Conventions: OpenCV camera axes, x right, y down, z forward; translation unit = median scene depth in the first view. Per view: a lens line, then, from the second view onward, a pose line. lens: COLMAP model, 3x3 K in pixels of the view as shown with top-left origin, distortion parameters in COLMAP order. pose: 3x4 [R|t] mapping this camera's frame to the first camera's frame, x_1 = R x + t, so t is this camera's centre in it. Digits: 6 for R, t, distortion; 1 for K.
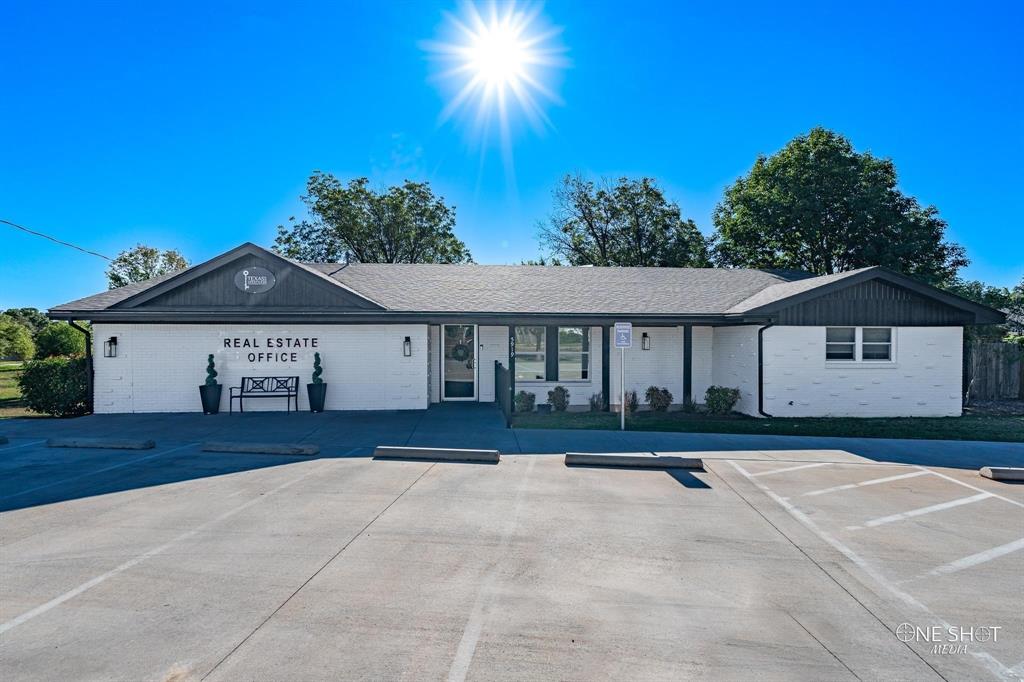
lens RADIAL K [[470.5, 0, 512.0], [0, 470.5, 341.0], [0, 0, 1]] dist [0.003200, 0.000352]
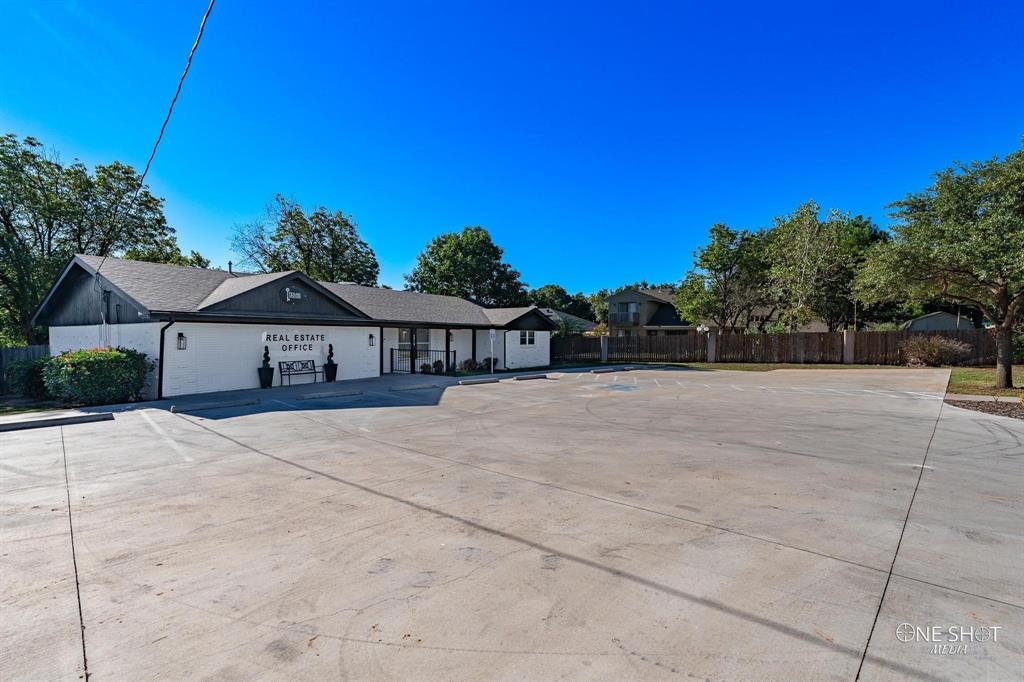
lens RADIAL K [[464.6, 0, 512.0], [0, 464.6, 341.0], [0, 0, 1]] dist [-0.000451, -0.000080]
pose [[0.616002, -0.008225, 0.787701, -1.242355], [0.001861, 0.999958, 0.008986, 0.002204], [-0.787742, -0.004070, 0.615992, -0.424296]]
